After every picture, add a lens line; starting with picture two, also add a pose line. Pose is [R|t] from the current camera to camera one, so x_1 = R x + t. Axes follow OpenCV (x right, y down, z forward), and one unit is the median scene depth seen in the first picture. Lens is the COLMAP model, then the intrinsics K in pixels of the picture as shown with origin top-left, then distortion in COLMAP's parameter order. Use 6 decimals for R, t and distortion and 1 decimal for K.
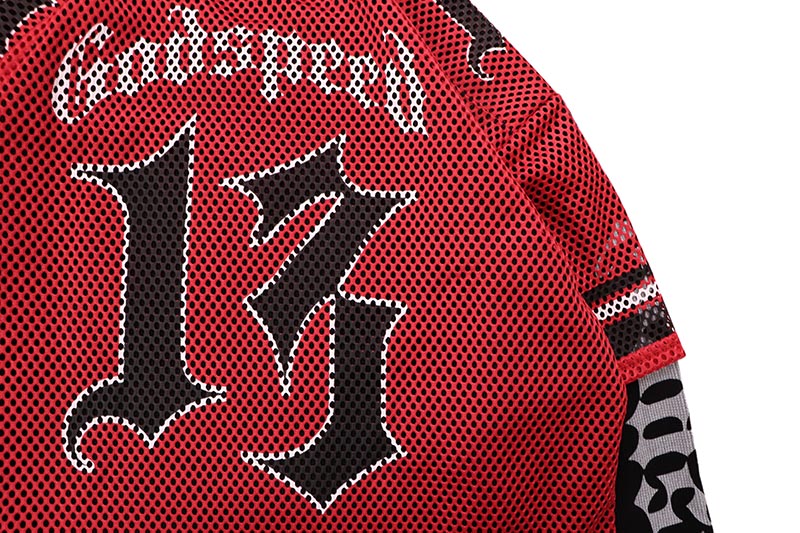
lens RADIAL K [[653.5, 0, 400.0], [0, 653.5, 266.5], [0, 0, 1]] dist [-0.156006, 0.011053]
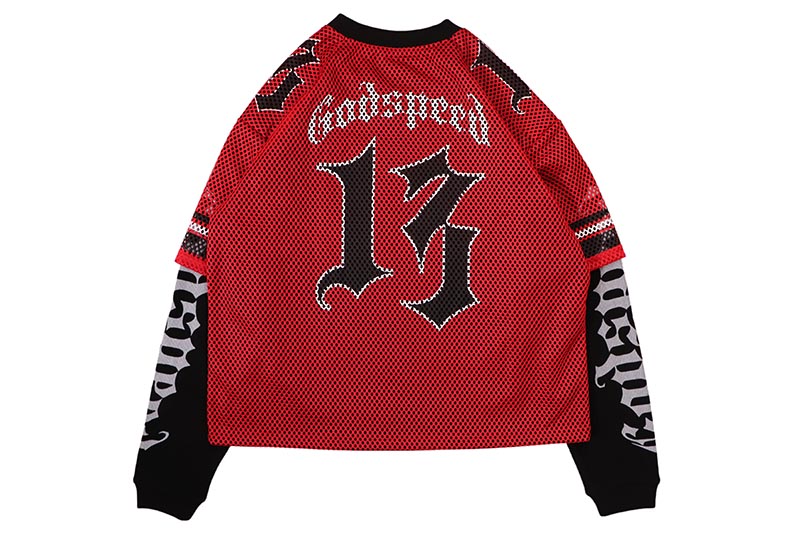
lens RADIAL K [[653.5, 0, 400.0], [0, 653.5, 266.5], [0, 0, 1]] dist [-0.156006, 0.011053]
pose [[0.991415, 0.002338, -0.130732, 0.029325], [0.012397, 0.993656, 0.111780, -0.058208], [0.130164, -0.112441, 0.985096, -1.076146]]
